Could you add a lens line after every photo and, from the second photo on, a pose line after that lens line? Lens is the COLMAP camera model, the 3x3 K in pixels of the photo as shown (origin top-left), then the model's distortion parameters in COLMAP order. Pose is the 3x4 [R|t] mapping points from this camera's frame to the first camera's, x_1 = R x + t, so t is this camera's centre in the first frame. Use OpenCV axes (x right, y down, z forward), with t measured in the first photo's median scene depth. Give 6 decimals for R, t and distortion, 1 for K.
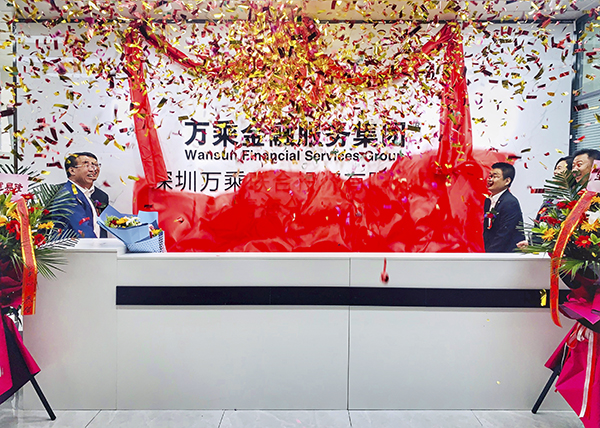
lens RADIAL K [[517.8, 0, 318.9], [0, 517.8, 203.6], [0, 0, 1]] dist [0.038872, 0.007386]
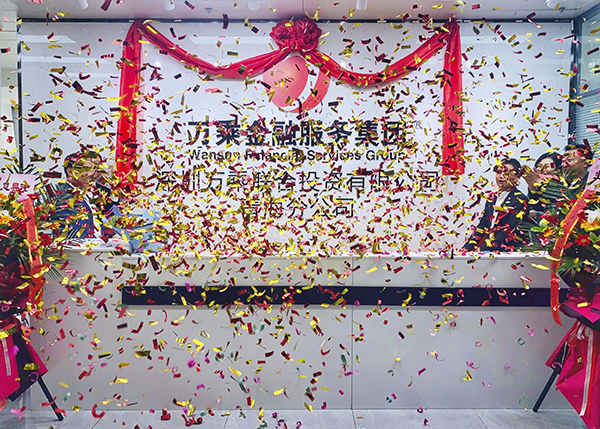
lens RADIAL K [[517.8, 0, 273.3], [0, 517.8, 201.7], [0, 0, 1]] dist [0.038872, 0.007386]
pose [[0.999942, -0.002562, 0.010450, -0.104271], [0.002584, 0.999994, -0.002116, -0.000509], [-0.010445, 0.002143, 0.999943, -0.000125]]
